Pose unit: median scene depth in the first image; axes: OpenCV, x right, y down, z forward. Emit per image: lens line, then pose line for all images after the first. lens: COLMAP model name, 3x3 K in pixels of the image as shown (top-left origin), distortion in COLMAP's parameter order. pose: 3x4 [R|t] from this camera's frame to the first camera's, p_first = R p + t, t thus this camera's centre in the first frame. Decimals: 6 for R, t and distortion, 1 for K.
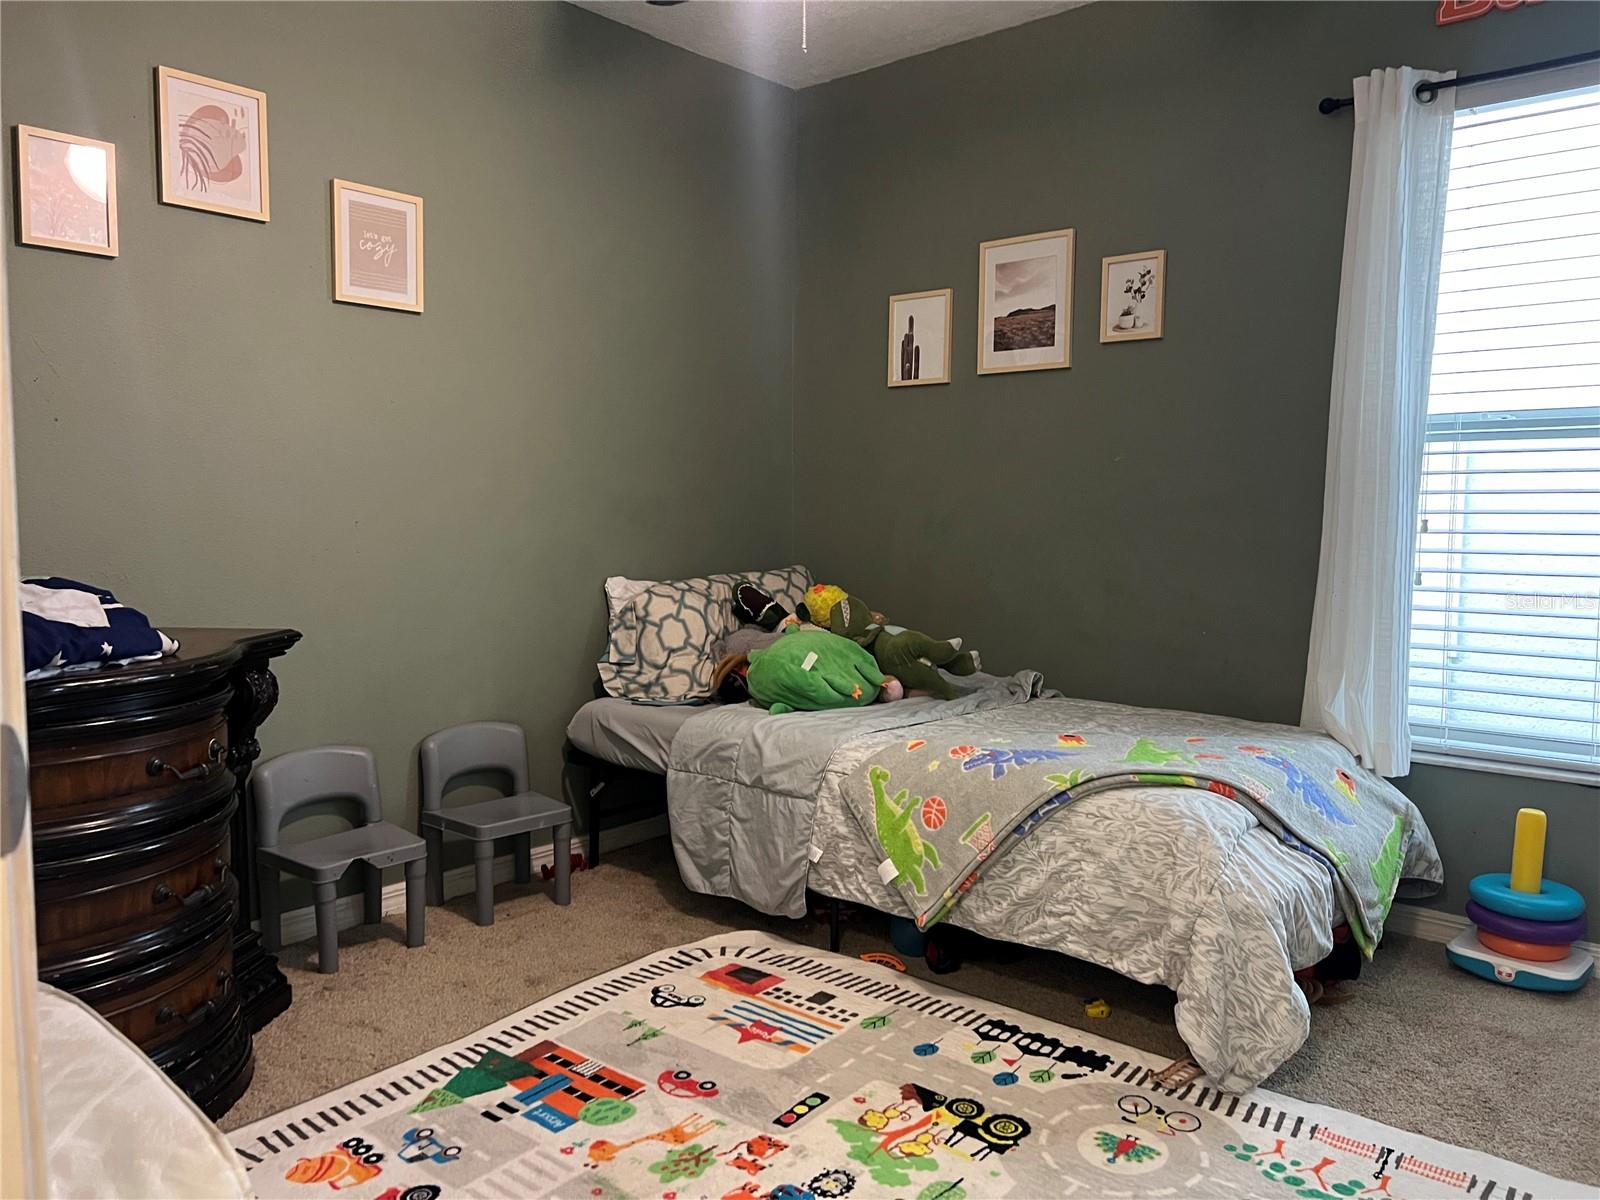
lens RADIAL K [[1205.8, 0, 792.4], [0, 1205.8, 607.4], [0, 0, 1]] dist [0.054295, -0.061777]
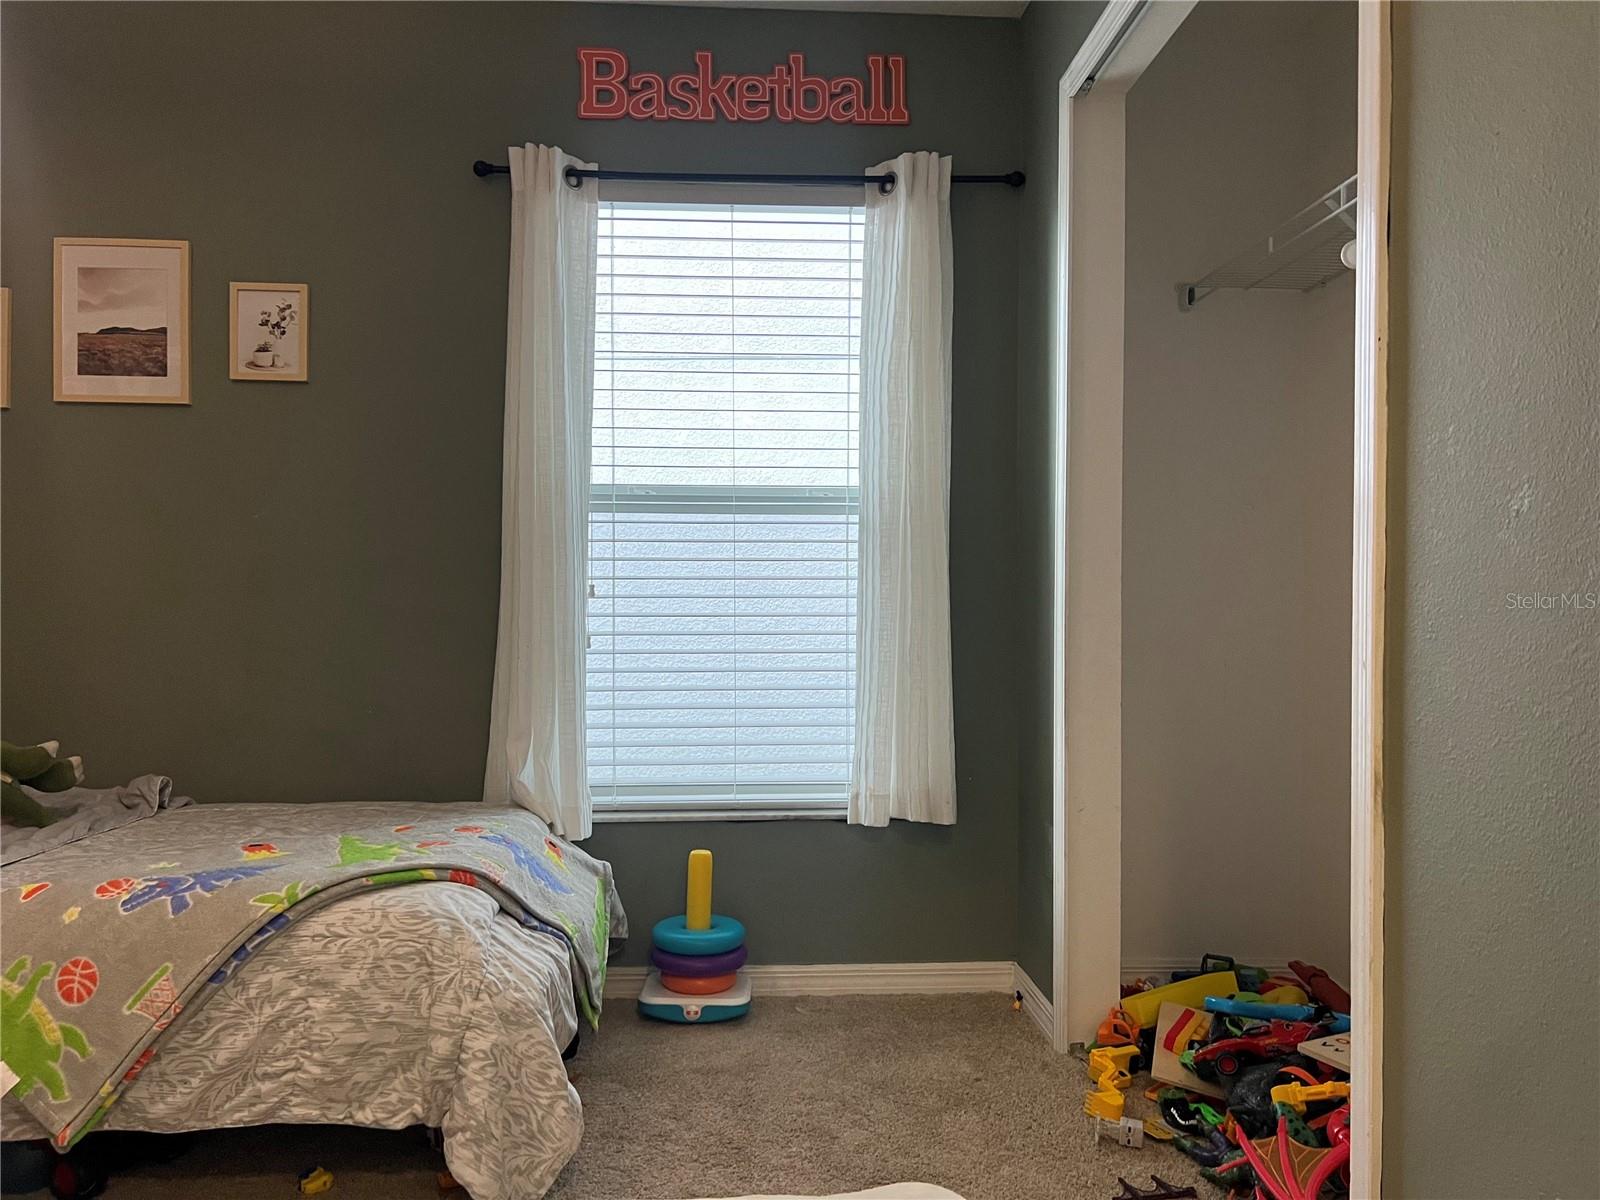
lens RADIAL K [[1211.2, 0, 804.8], [0, 1211.2, 609.3], [0, 0, 1]] dist [0.057454, -0.056752]
pose [[0.711675, -0.005877, 0.702484, -0.088555], [0.059323, 0.996896, -0.051759, 0.014869], [-0.699999, 0.078509, 0.709815, 0.170373]]
